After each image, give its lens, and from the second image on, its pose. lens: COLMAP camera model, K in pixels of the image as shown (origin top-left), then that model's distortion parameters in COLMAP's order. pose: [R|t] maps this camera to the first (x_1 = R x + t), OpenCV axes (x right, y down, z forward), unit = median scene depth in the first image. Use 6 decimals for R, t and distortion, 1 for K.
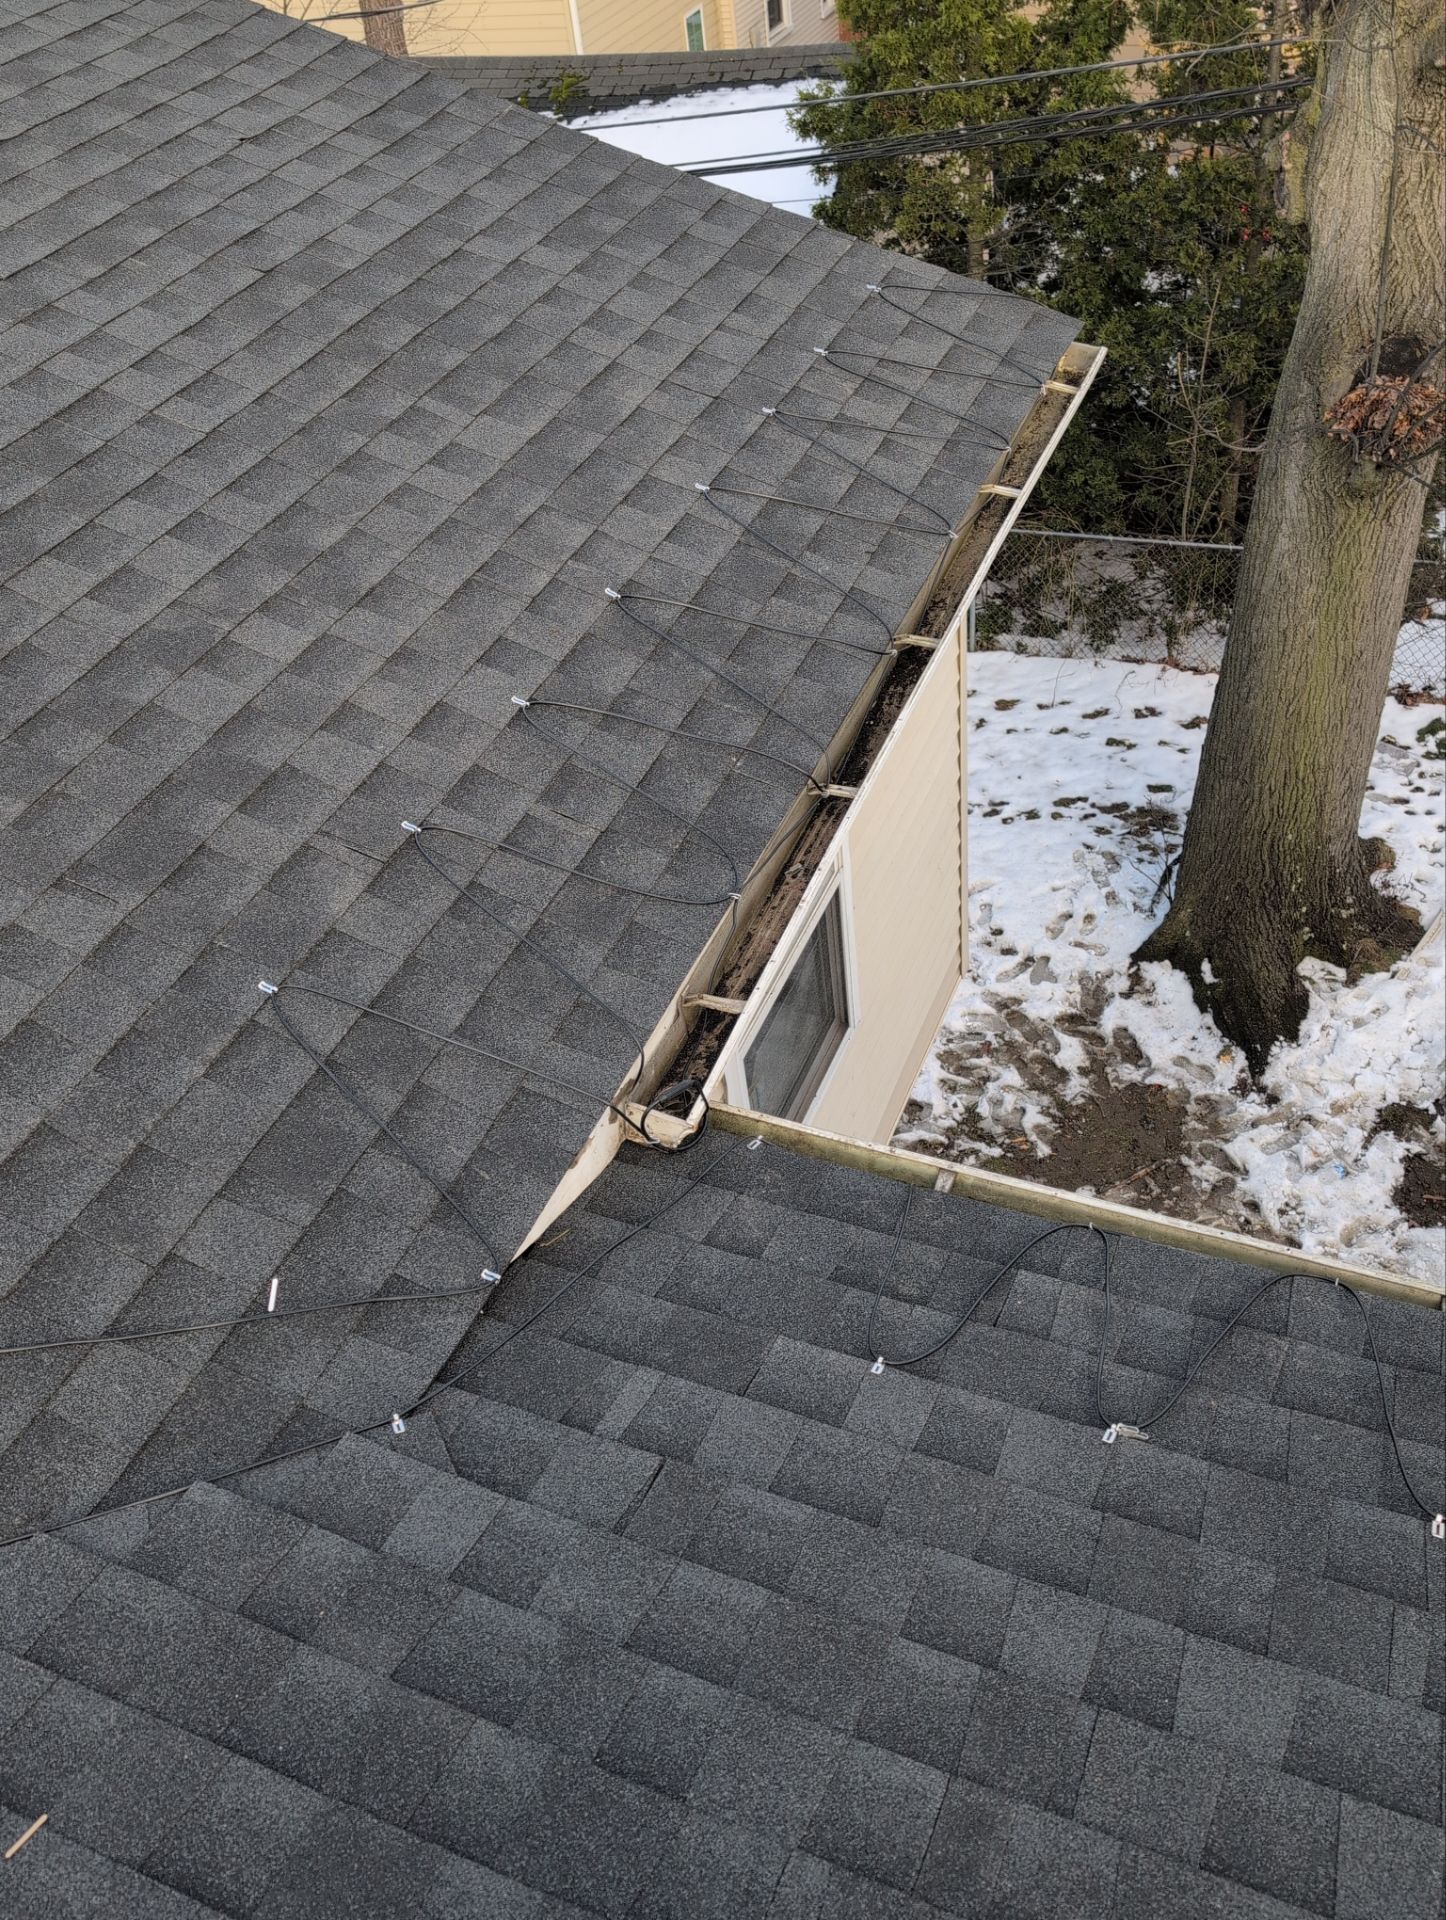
lens RADIAL K [[1576.1, 0, 723.0], [0, 1576.1, 960.0], [0, 0, 1]] dist [0.061343, -0.092488]
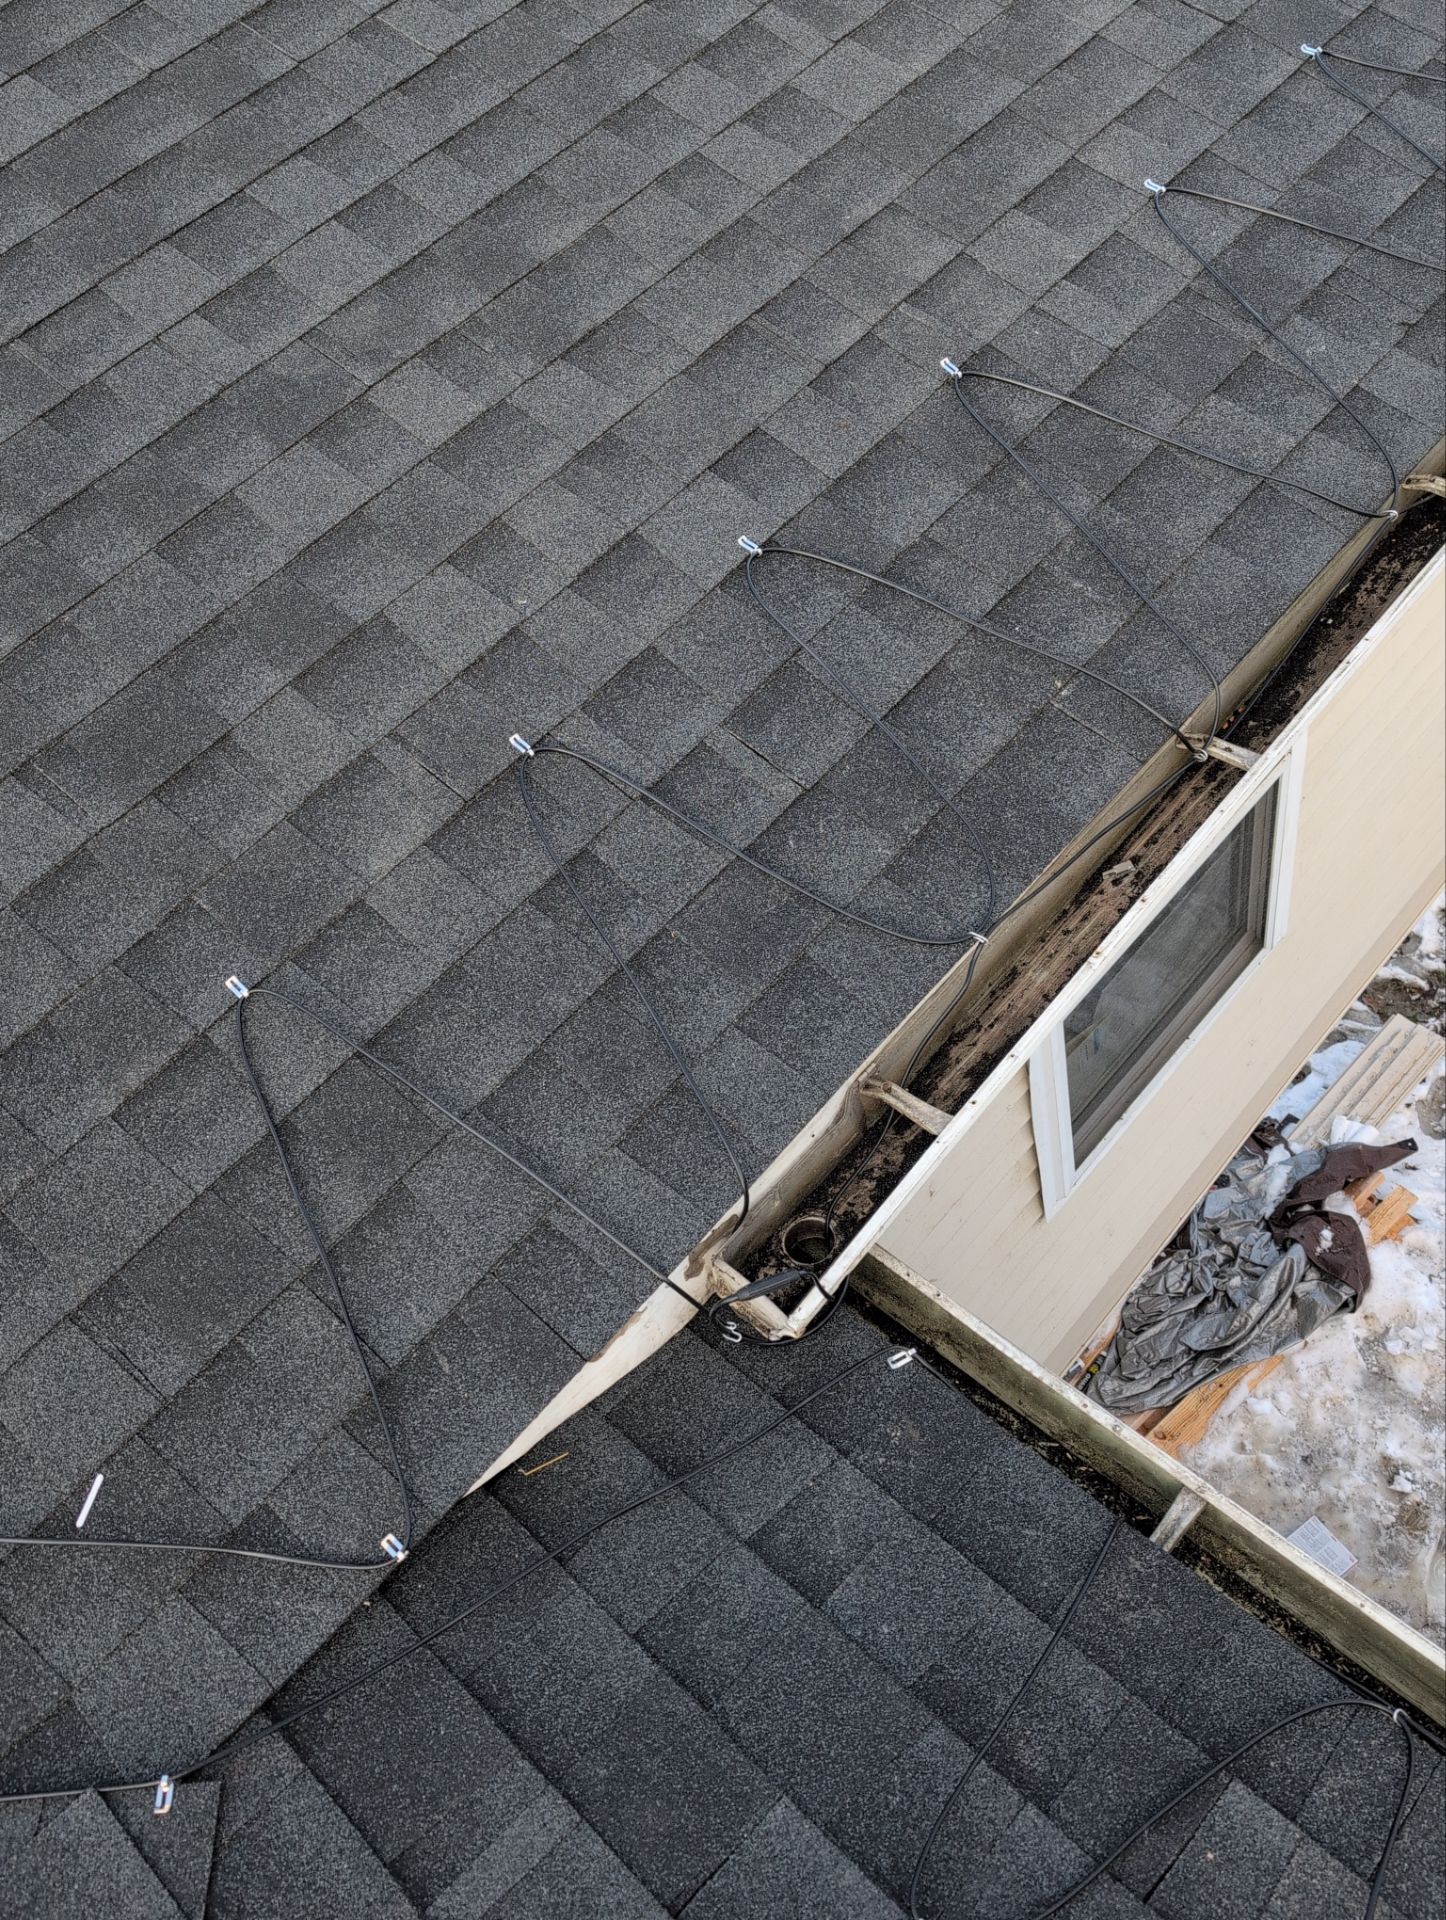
lens RADIAL K [[1606.3, 0, 728.5], [0, 1606.3, 960.9], [0, 0, 1]] dist [0.022882, -0.006930]
pose [[0.937239, 0.216597, -0.273255, 0.085183], [-0.148440, 0.956956, 0.249403, -0.165733], [0.315512, -0.193188, 0.929048, 0.342770]]
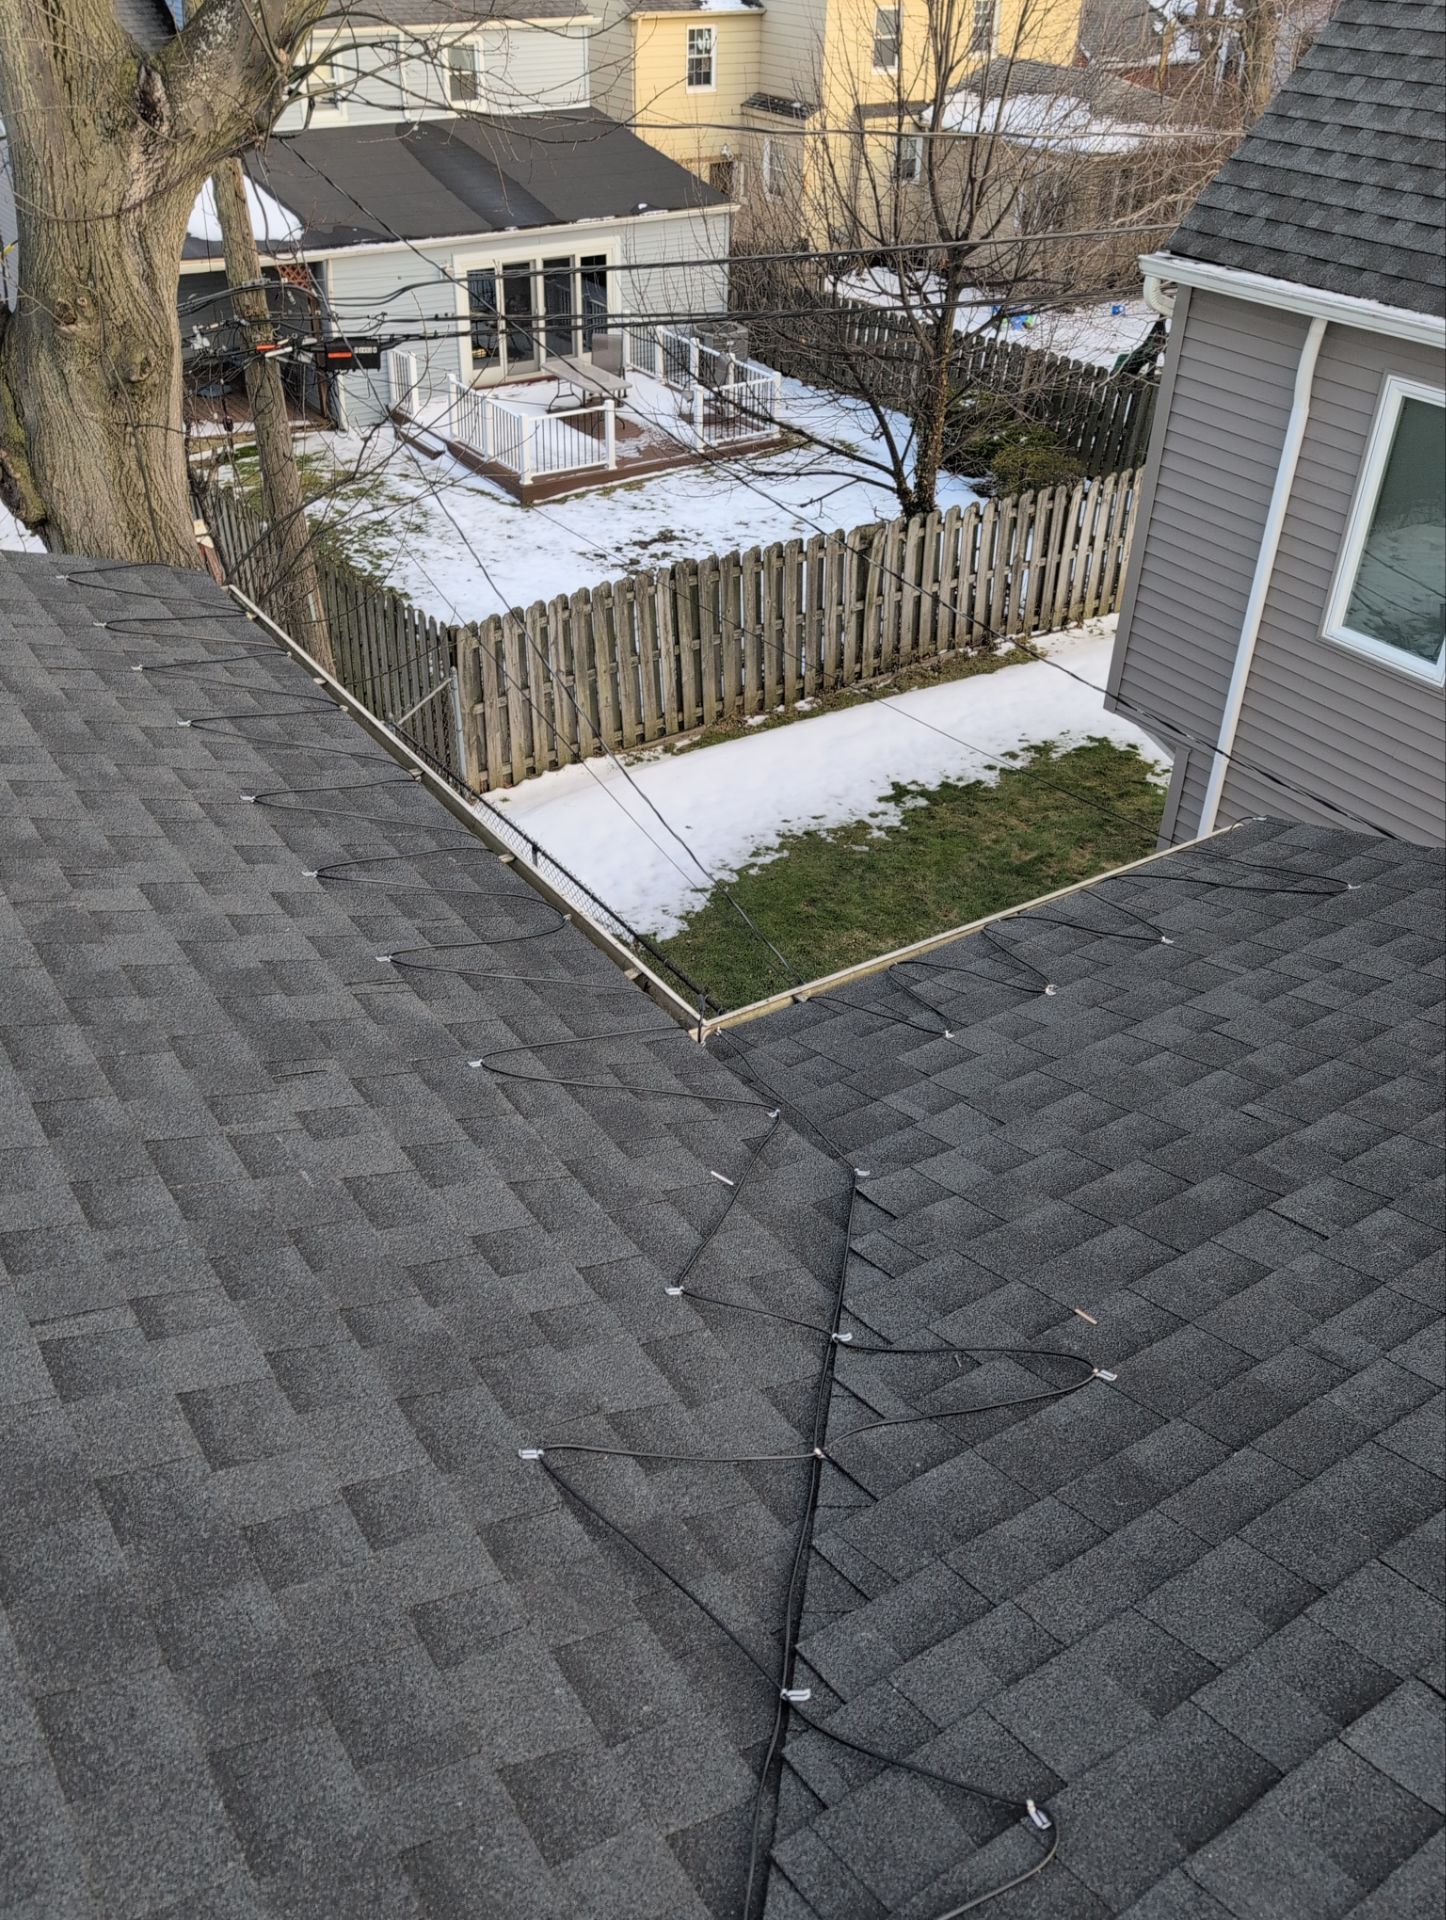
lens RADIAL K [[1578.3, 0, 697.0], [0, 1578.3, 958.8], [0, 0, 1]] dist [0.005987, -0.002675]
pose [[0.555868, -0.377658, 0.740530, -0.886951], [0.501990, 0.862570, 0.063084, -0.036615], [-0.662583, 0.336672, 0.669055, 0.025304]]
